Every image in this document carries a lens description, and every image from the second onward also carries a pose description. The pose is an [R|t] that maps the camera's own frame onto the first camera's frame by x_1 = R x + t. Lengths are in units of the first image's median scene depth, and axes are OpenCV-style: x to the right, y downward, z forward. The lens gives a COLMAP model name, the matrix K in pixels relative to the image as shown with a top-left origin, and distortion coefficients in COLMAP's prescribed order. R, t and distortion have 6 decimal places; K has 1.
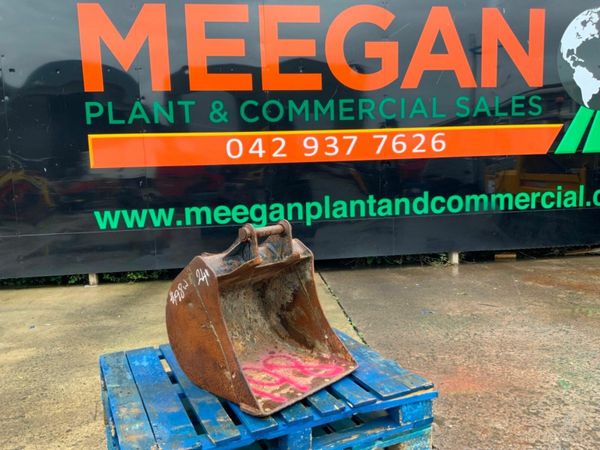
lens RADIAL K [[499.6, 0, 300.0], [0, 499.6, 225.0], [0, 0, 1]] dist [0.091842, -0.189229]
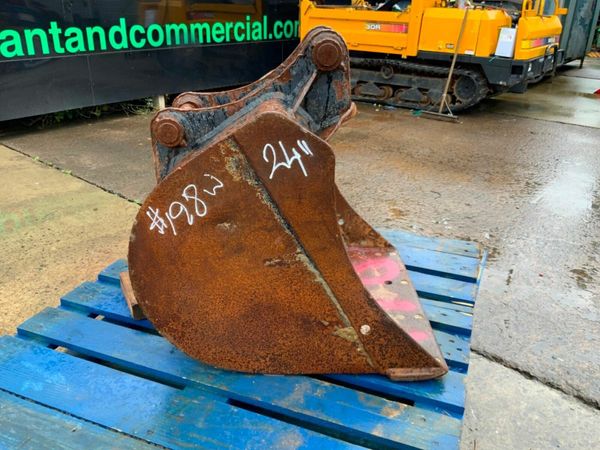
lens RADIAL K [[499.6, 0, 300.0], [0, 499.6, 225.0], [0, 0, 1]] dist [0.091842, -0.189229]
pose [[0.707452, -0.246341, 0.662440, -0.149790], [0.040959, 0.950005, 0.309535, 0.007061], [-0.705573, -0.191849, 0.682173, 0.208280]]
